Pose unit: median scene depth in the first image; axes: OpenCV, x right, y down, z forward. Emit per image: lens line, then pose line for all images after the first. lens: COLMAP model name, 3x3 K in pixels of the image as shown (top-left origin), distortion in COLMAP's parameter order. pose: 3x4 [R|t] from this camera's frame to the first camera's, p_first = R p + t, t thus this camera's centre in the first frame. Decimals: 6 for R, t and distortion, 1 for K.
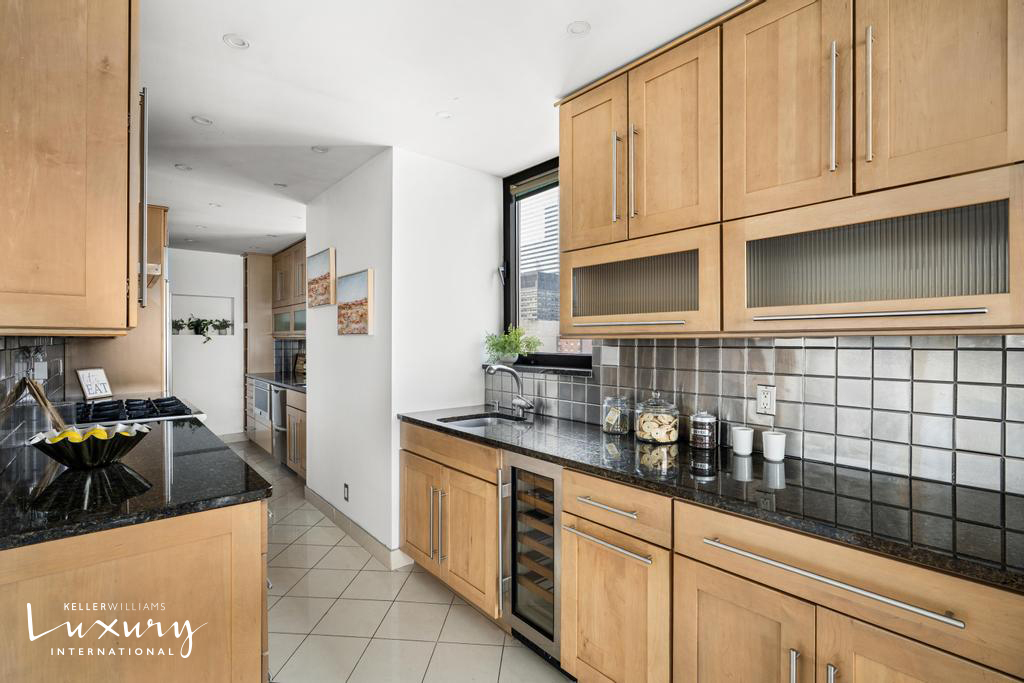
lens RADIAL K [[465.6, 0, 510.0], [0, 465.6, 340.4], [0, 0, 1]] dist [-0.003092, 0.000719]
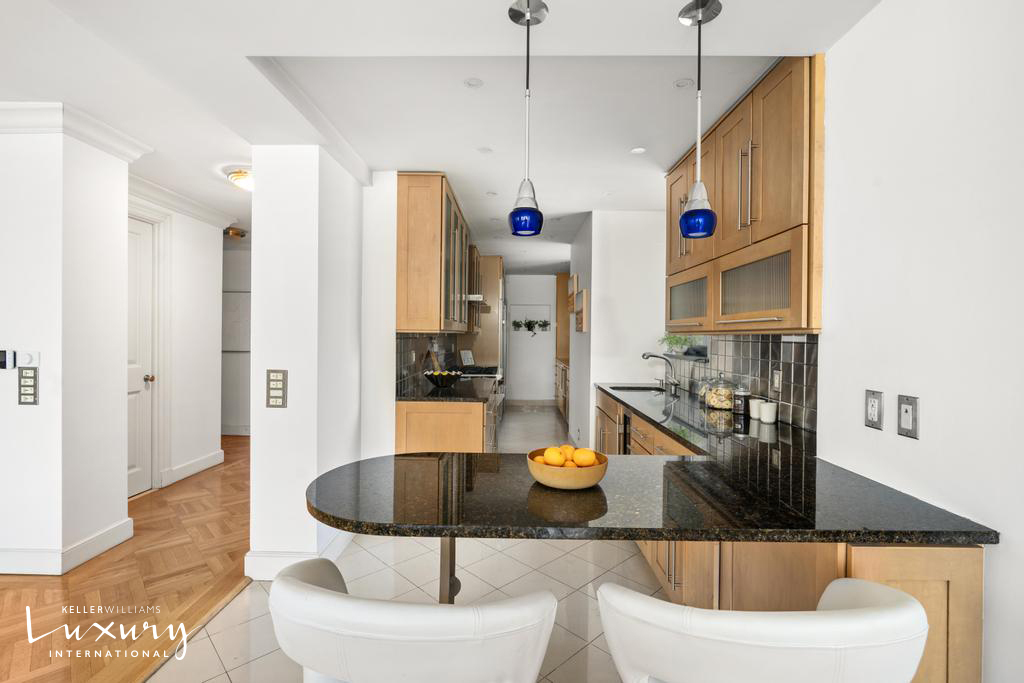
lens RADIAL K [[465.6, 0, 506.5], [0, 465.6, 341.7], [0, 0, 1]] dist [-0.003092, 0.000719]
pose [[0.750501, 0.013920, -0.660723, 0.481467], [-0.004966, 0.999869, 0.015424, -0.001133], [0.660851, -0.008295, 0.750472, -0.301096]]
